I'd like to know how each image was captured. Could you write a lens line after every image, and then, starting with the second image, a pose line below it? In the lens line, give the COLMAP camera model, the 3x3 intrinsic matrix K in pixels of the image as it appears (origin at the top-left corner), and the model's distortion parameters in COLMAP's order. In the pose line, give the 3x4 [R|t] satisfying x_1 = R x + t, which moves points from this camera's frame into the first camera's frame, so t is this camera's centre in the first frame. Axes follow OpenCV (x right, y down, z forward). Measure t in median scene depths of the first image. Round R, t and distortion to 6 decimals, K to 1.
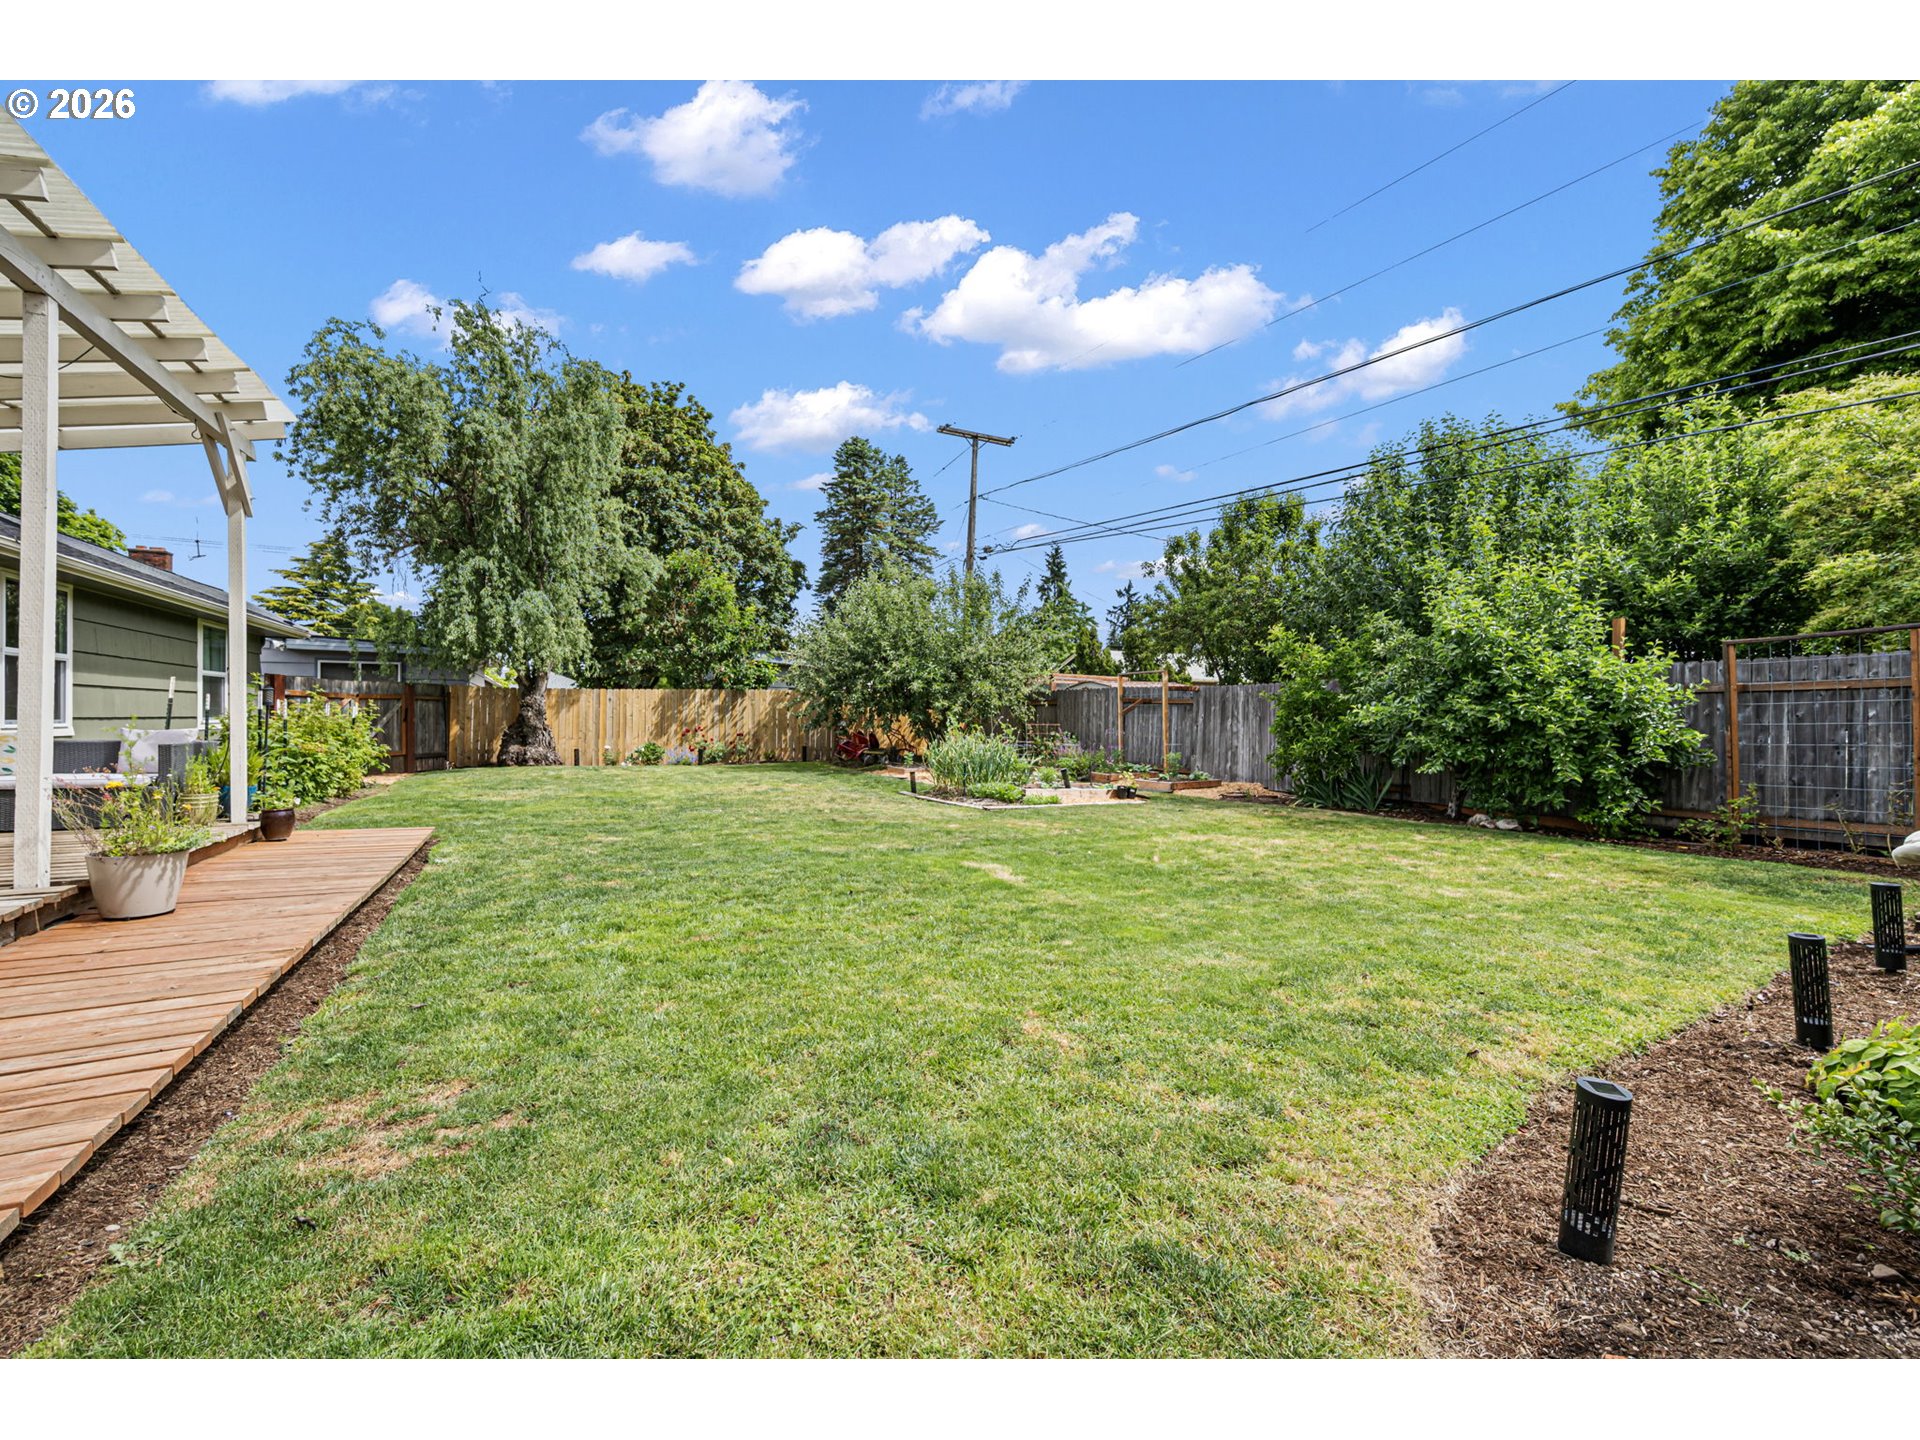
lens RADIAL K [[807.5, 0, 960.1], [0, 807.5, 720.3], [0, 0, 1]] dist [0.000186, -0.001602]
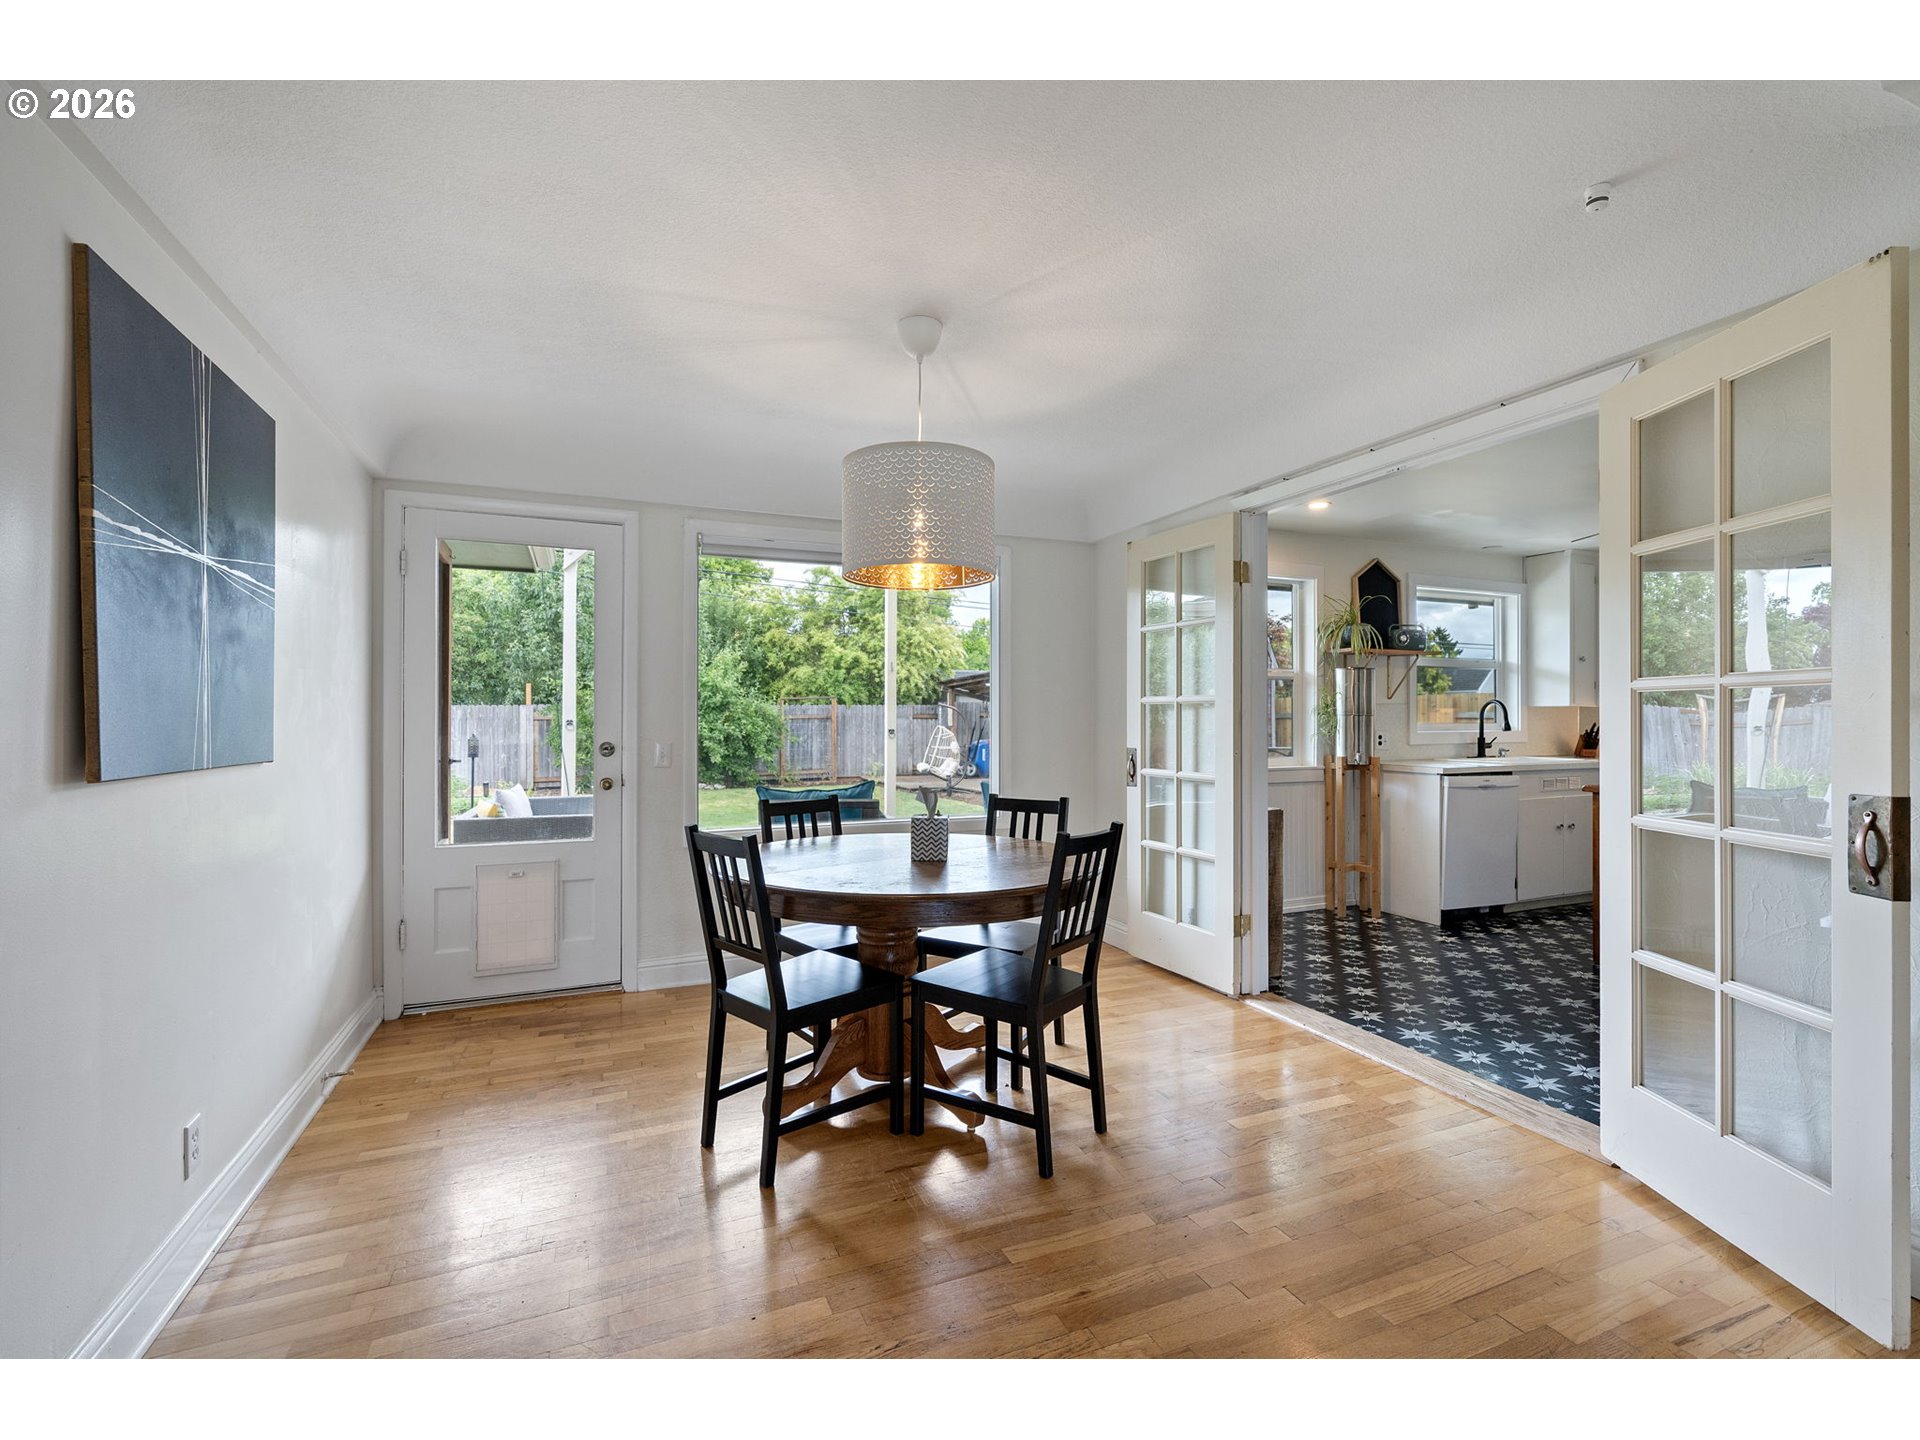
lens RADIAL K [[855.8, 0, 957.2], [0, 855.8, 715.6], [0, 0, 1]] dist [0.000628, -0.000412]
pose [[0.050024, -0.004409, 0.998738, -0.754716], [0.002708, 0.999987, 0.004279, -0.027365], [-0.998744, 0.002491, 0.050036, 0.175679]]
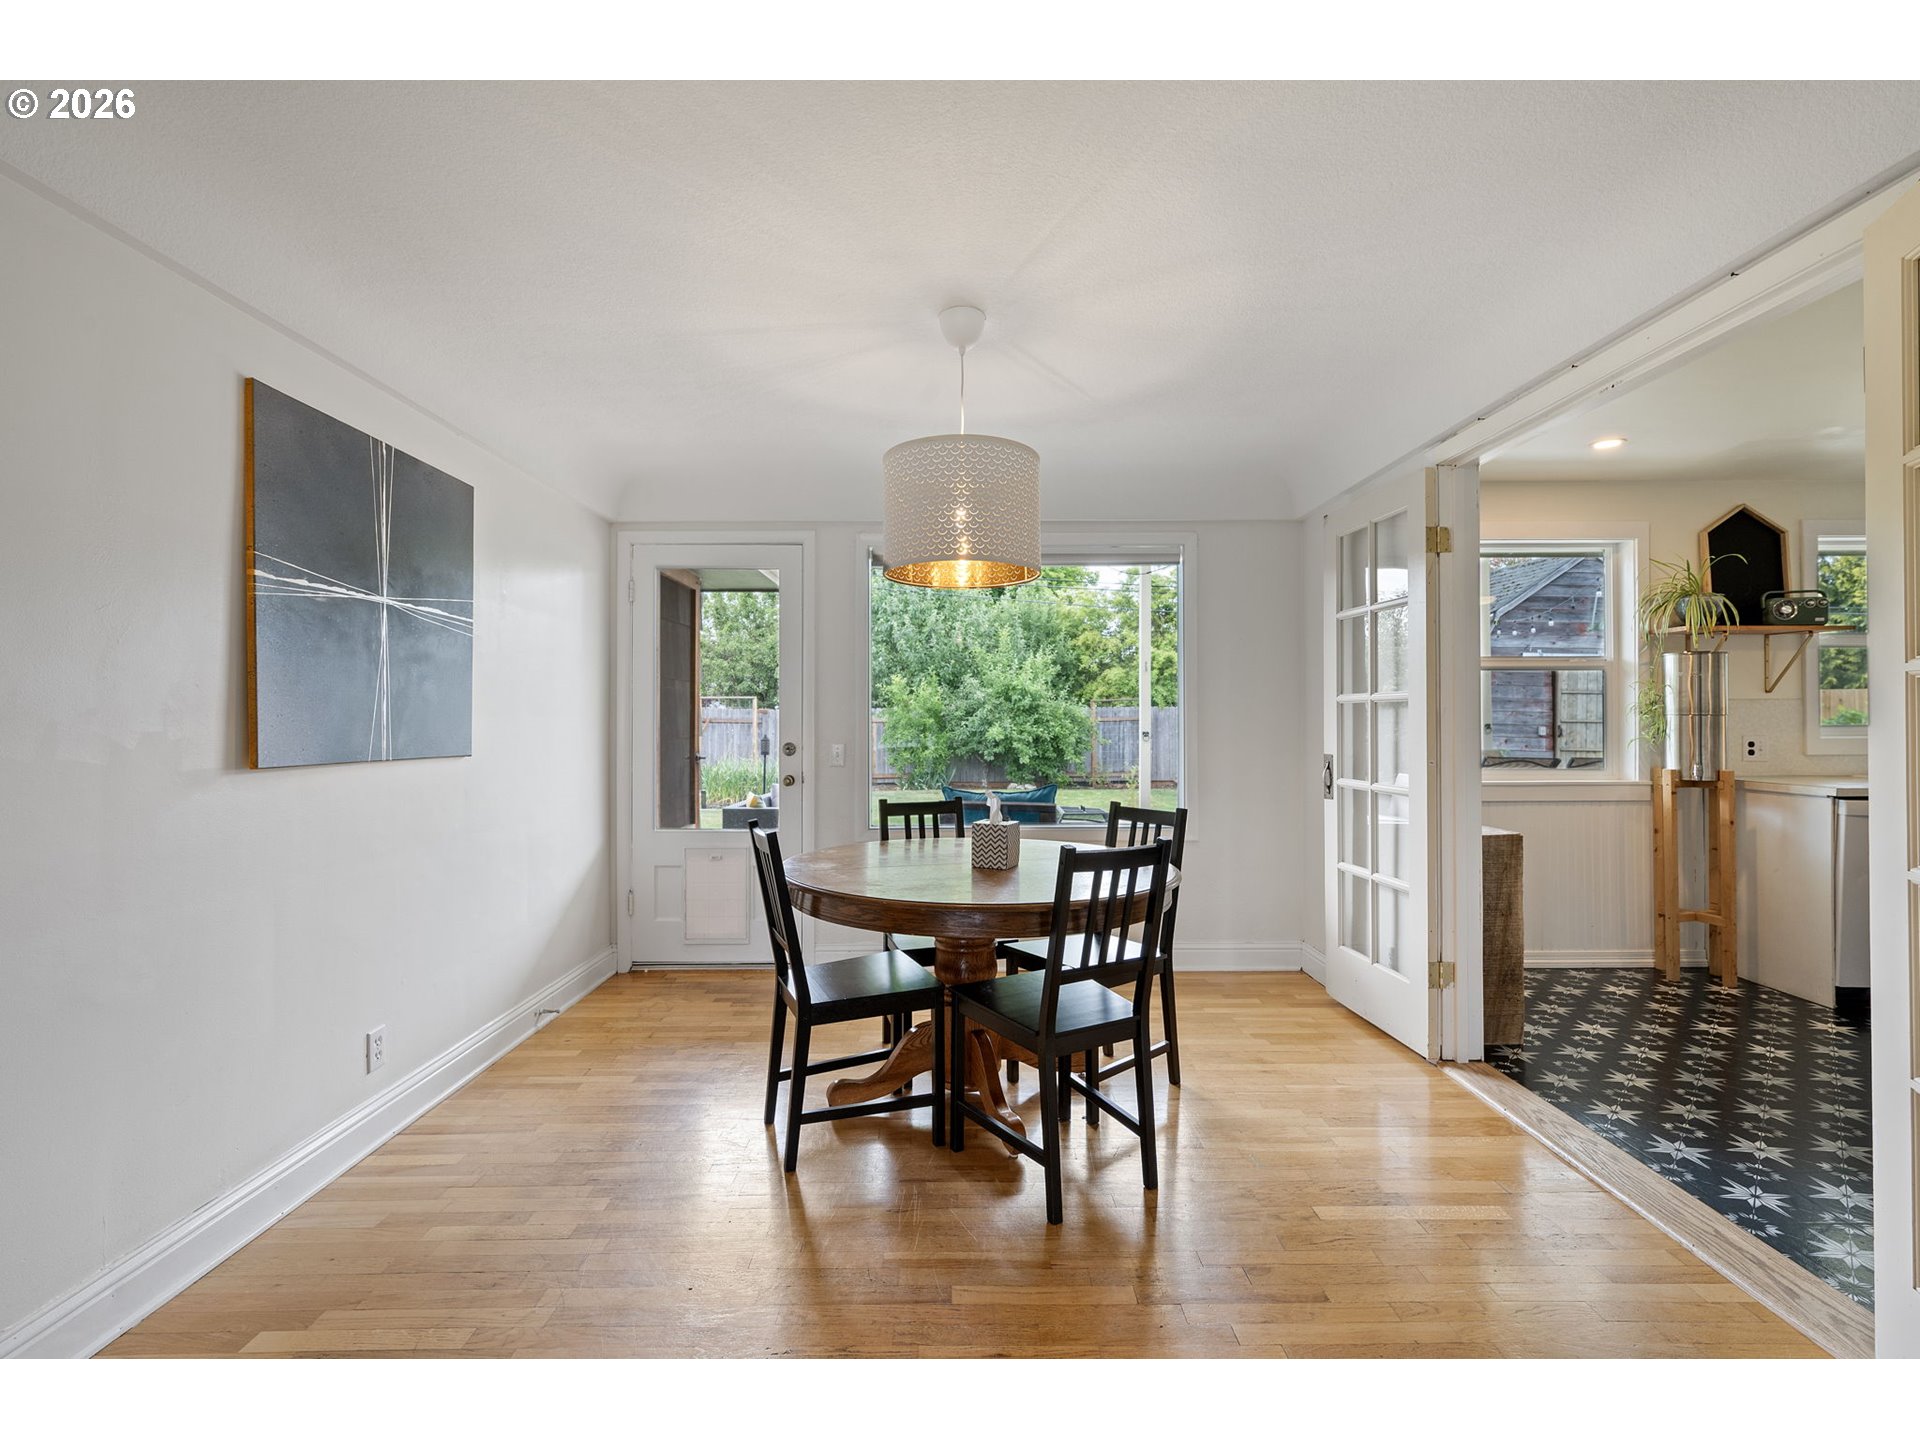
lens RADIAL K [[855.8, 0, 957.2], [0, 855.8, 715.5], [0, 0, 1]] dist [0.000628, -0.000412]
pose [[0.435523, -0.002910, 0.900173, -0.736128], [0.007586, 0.999971, -0.000438, -0.027081], [-0.900146, 0.007020, 0.435533, 0.126386]]
